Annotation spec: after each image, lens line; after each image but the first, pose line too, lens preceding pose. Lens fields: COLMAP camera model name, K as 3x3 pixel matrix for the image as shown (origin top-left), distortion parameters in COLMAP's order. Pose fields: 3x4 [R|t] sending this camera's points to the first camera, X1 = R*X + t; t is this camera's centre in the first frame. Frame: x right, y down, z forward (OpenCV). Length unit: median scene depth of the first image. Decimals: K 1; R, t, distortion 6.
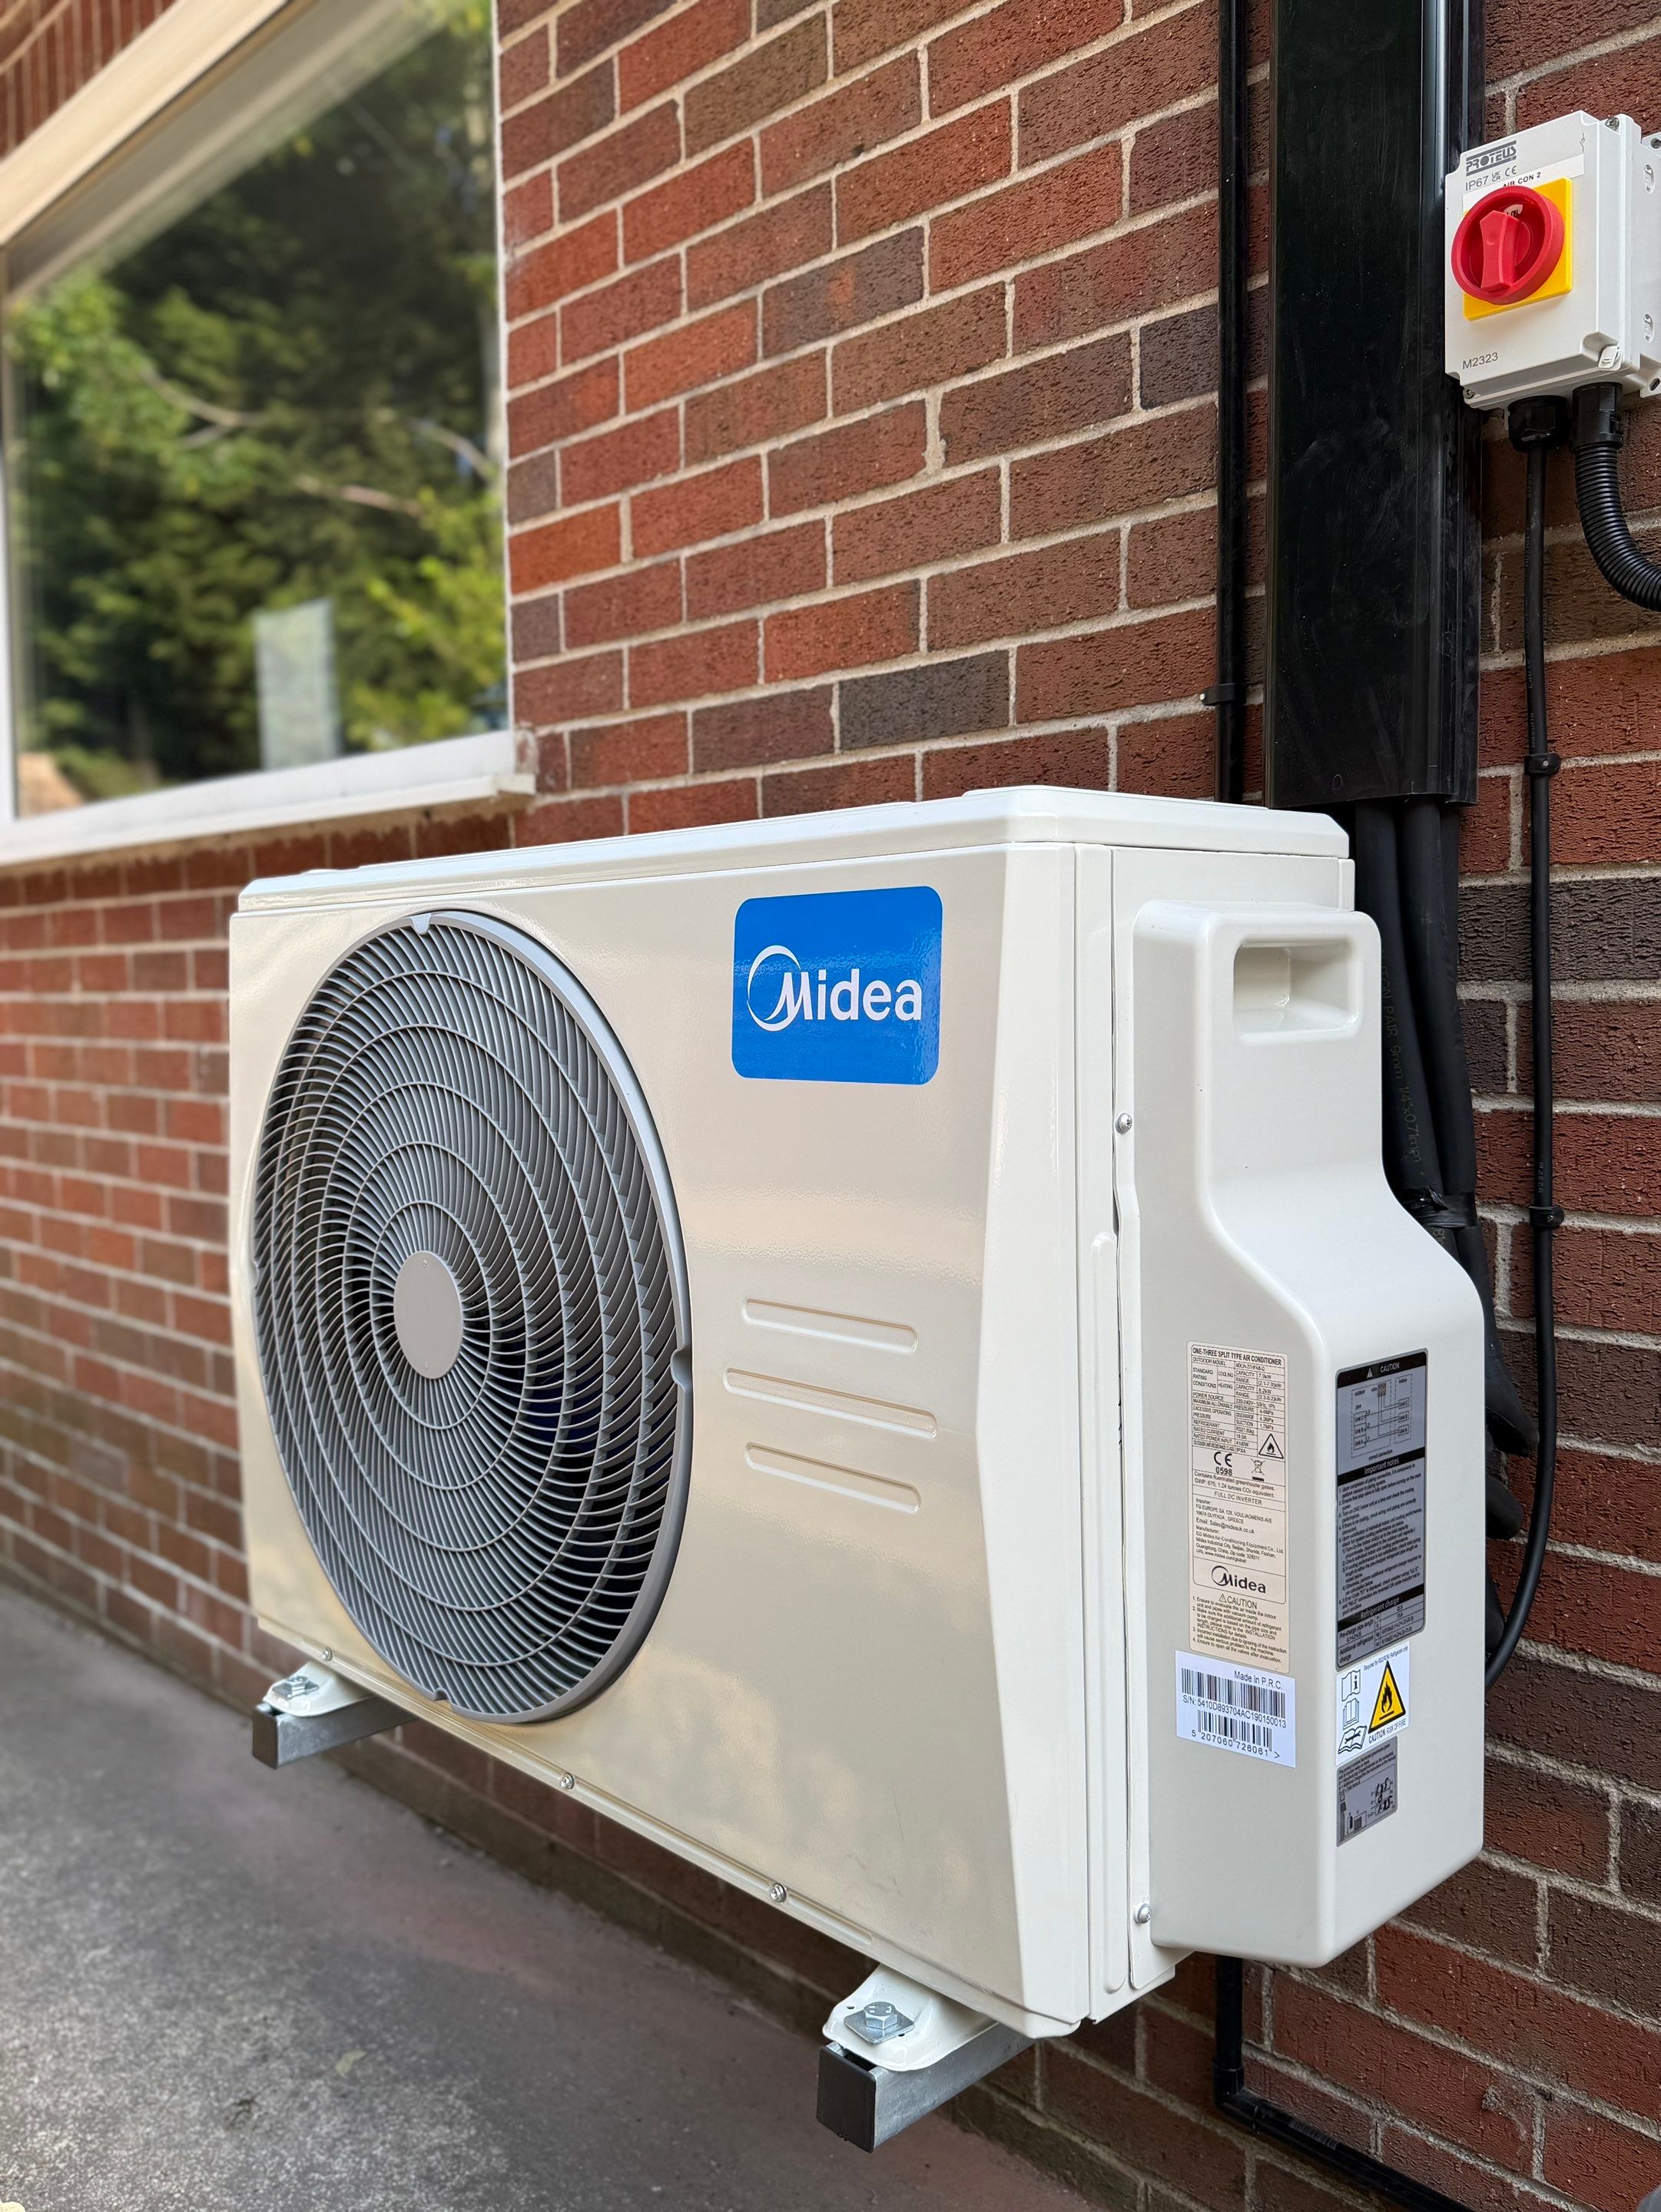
lens RADIAL K [[1791.0, 0, 812.8], [0, 1791.0, 1100.7], [0, 0, 1]] dist [0.184649, -0.398003]
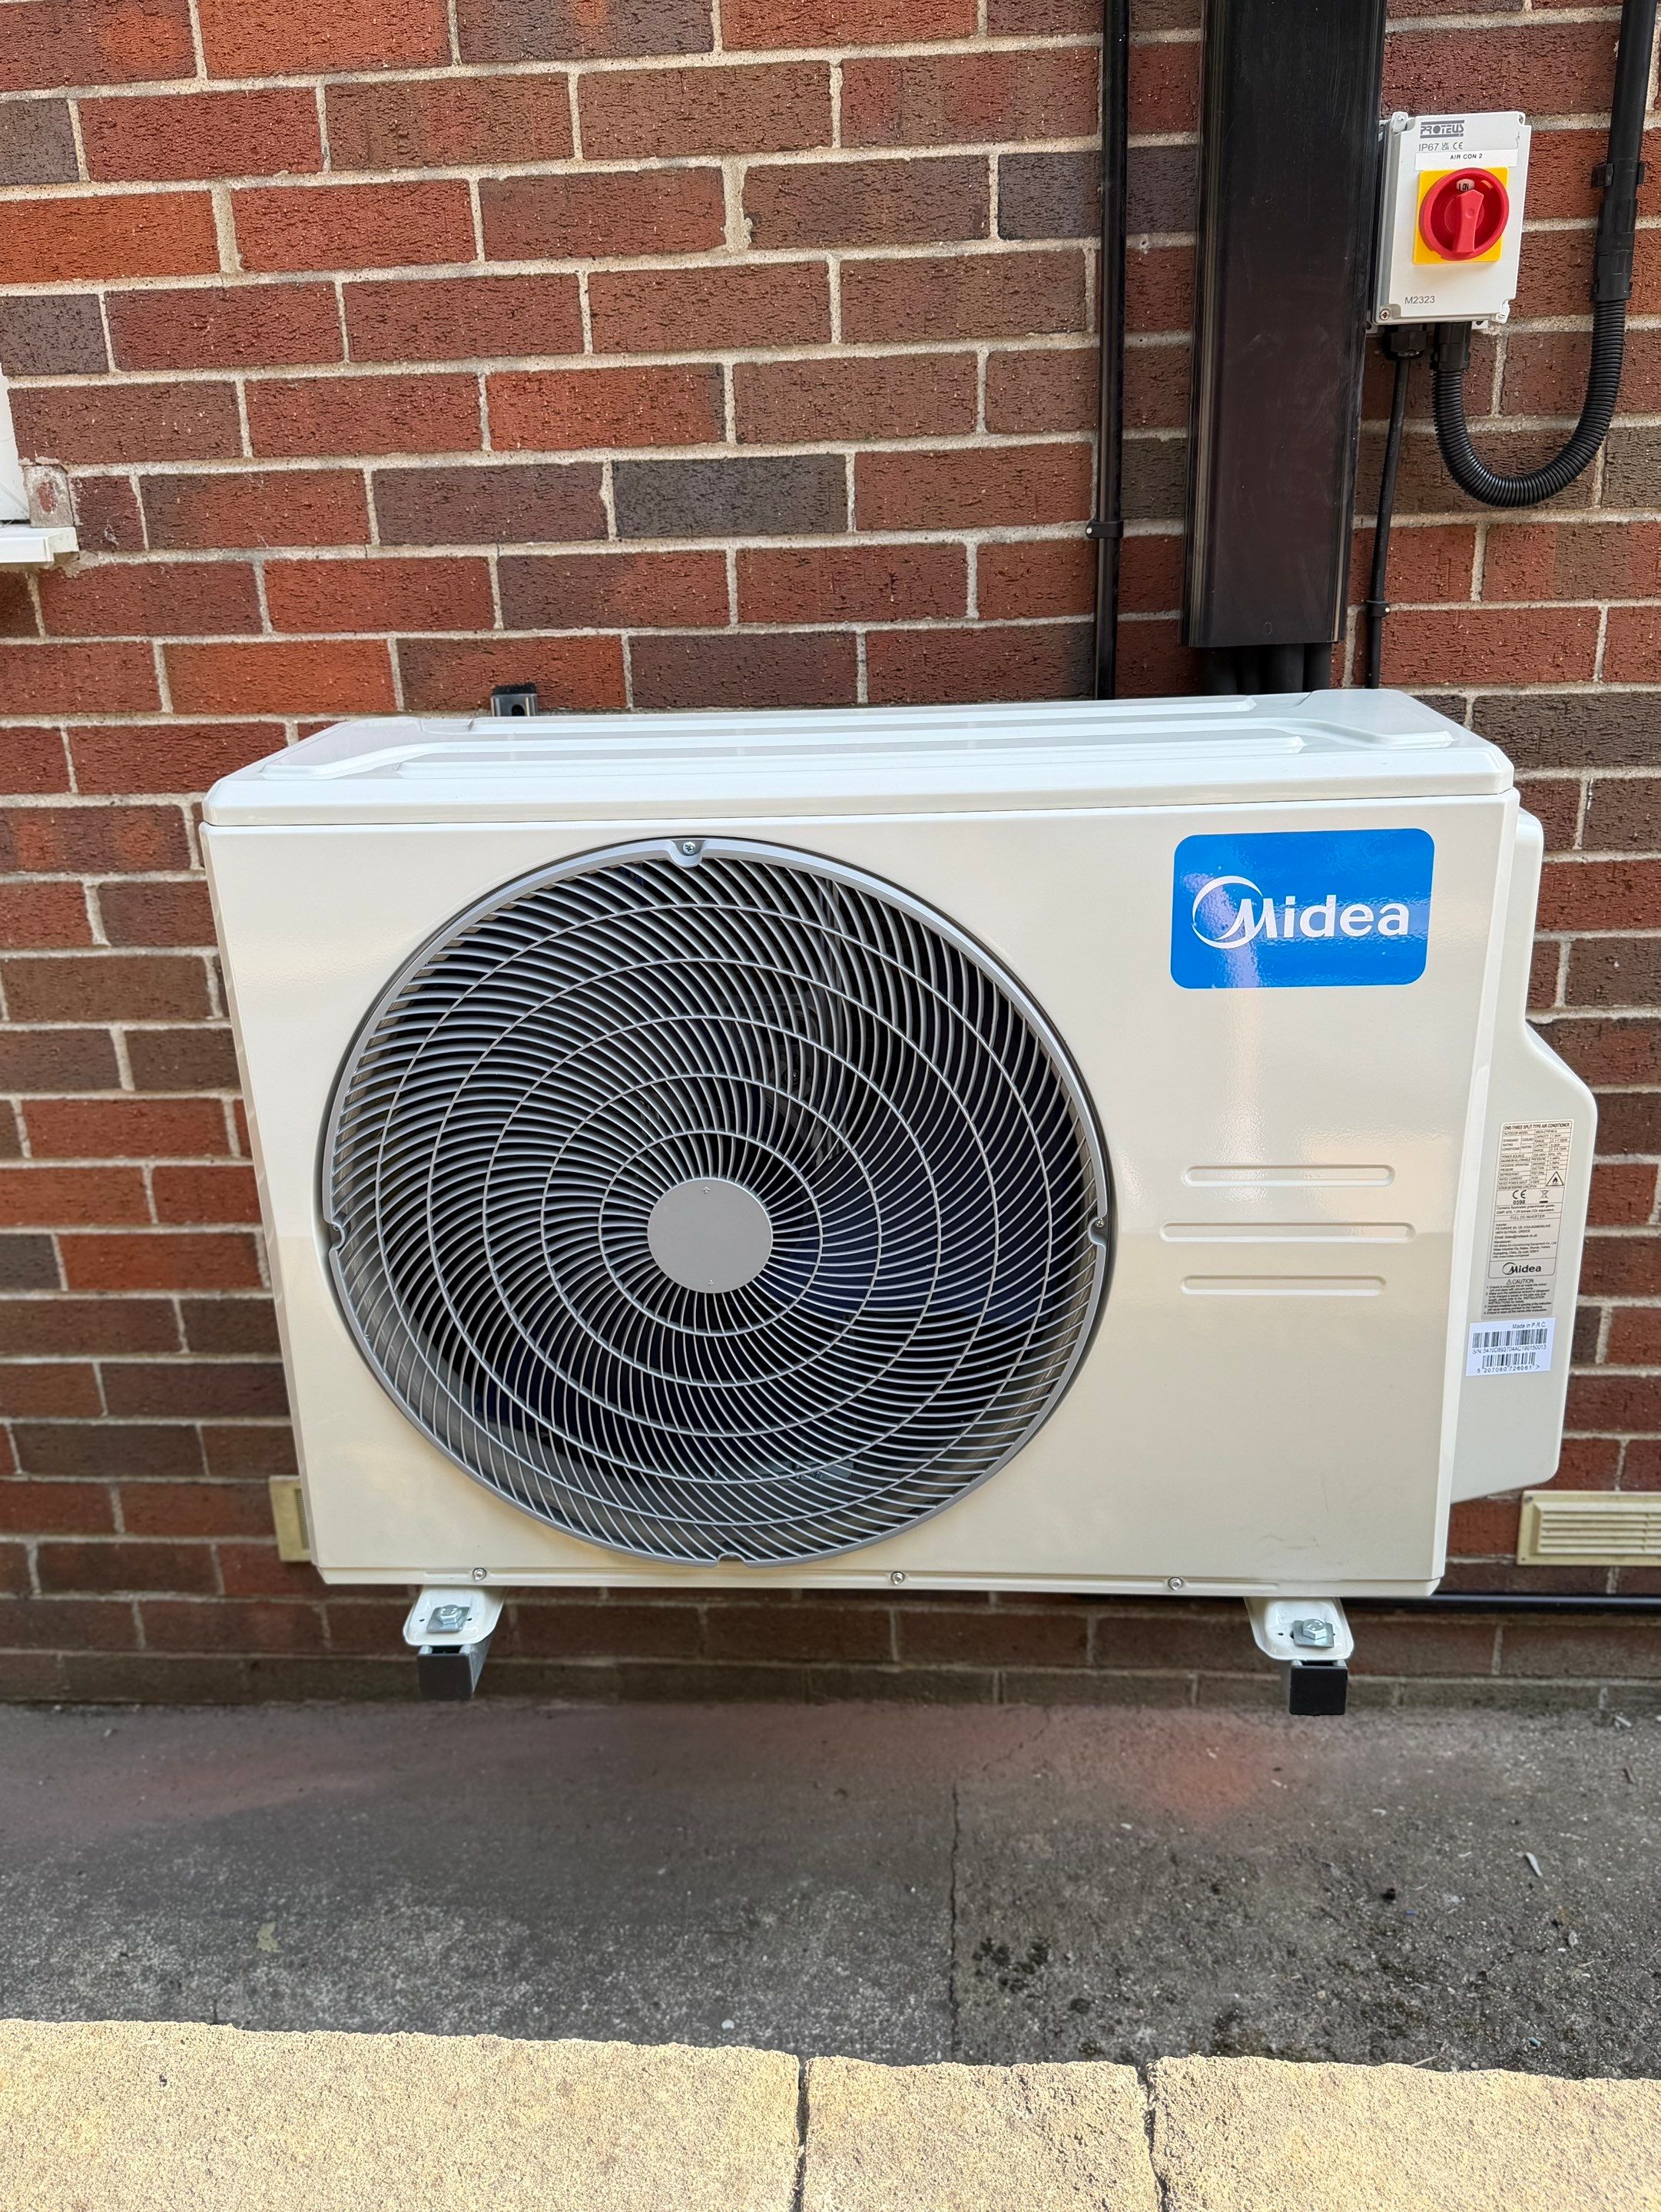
lens RADIAL K [[1804.1, 0, 830.5], [0, 1804.1, 1106.0], [0, 0, 1]] dist [0.074740, -0.121325]
pose [[0.737833, -0.244587, 0.629110, -0.967445], [0.068864, 0.954452, 0.290309, -0.296631], [-0.671461, -0.170876, 0.721069, 0.297378]]
